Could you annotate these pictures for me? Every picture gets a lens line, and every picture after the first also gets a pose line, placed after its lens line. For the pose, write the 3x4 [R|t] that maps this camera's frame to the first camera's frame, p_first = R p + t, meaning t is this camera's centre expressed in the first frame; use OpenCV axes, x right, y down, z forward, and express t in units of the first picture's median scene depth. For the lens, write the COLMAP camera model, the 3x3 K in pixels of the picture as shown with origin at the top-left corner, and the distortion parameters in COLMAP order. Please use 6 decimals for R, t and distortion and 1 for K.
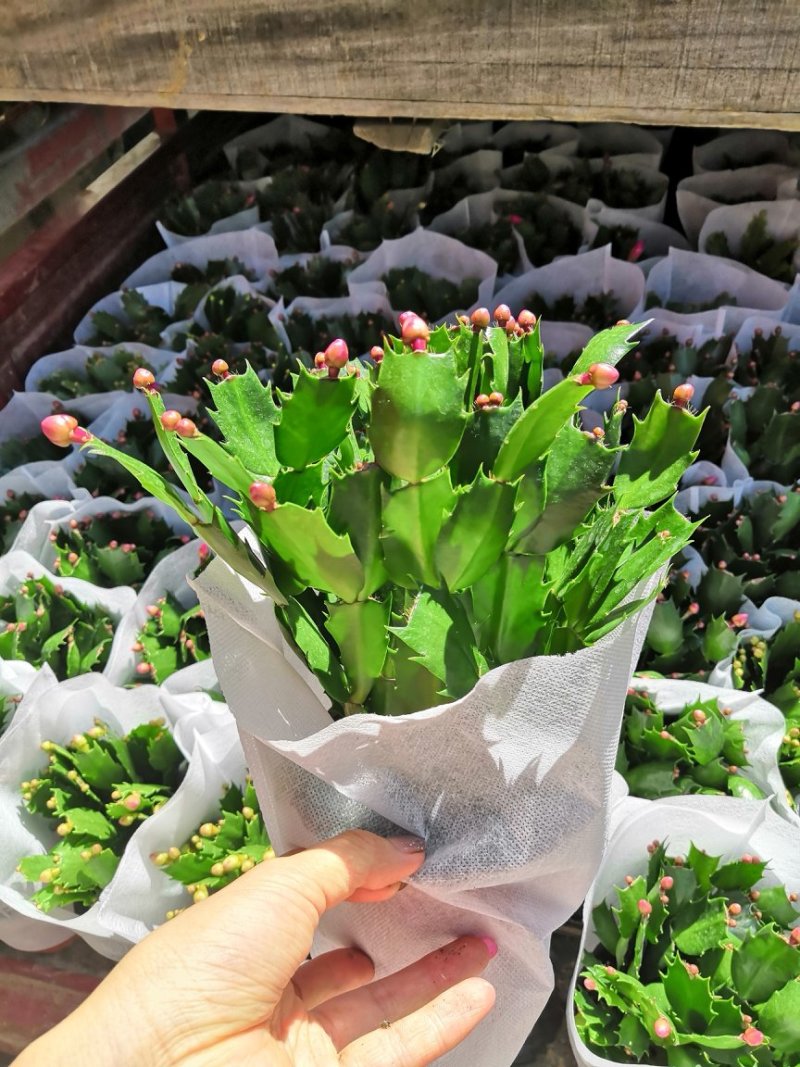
lens RADIAL K [[859.5, 0, 377.1], [0, 859.5, 537.7], [0, 0, 1]] dist [-0.029657, 0.044623]
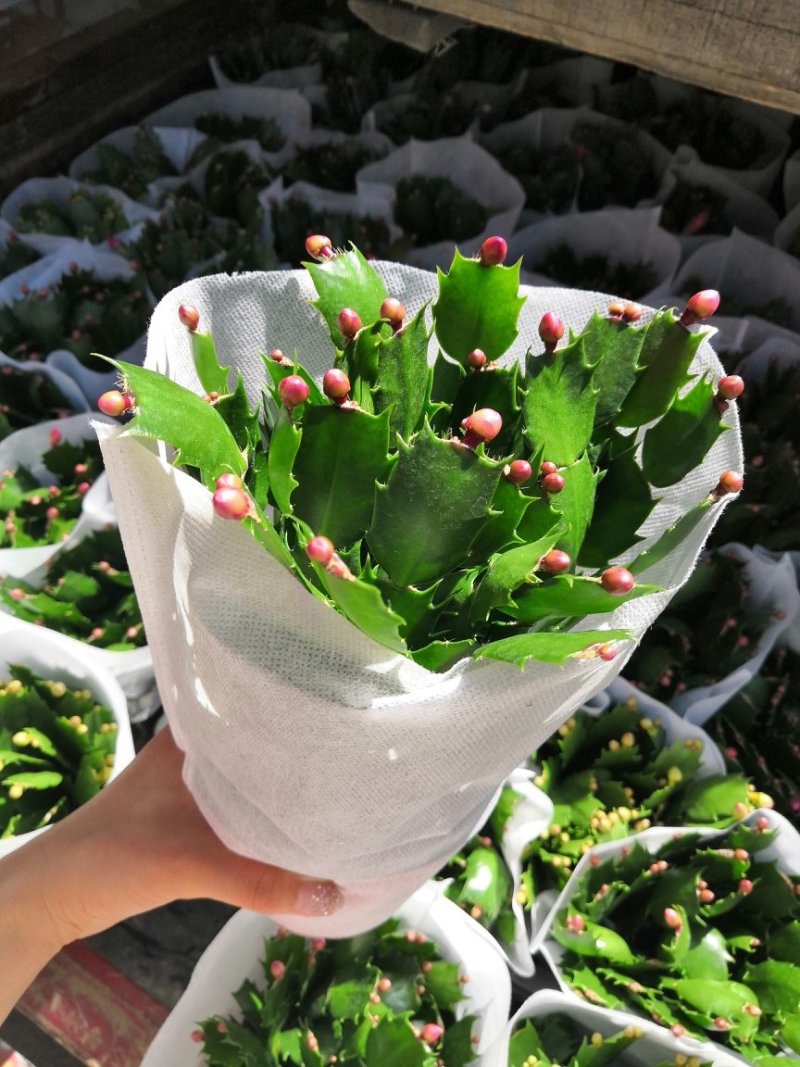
lens RADIAL K [[859.5, 0, 397.3], [0, 859.5, 534.3], [0, 0, 1]] dist [-0.029657, 0.044623]
pose [[0.950532, 0.290652, -0.109595, 0.286671], [-0.272940, 0.949939, 0.152051, -0.125707], [0.148302, -0.114616, 0.982278, 0.119944]]
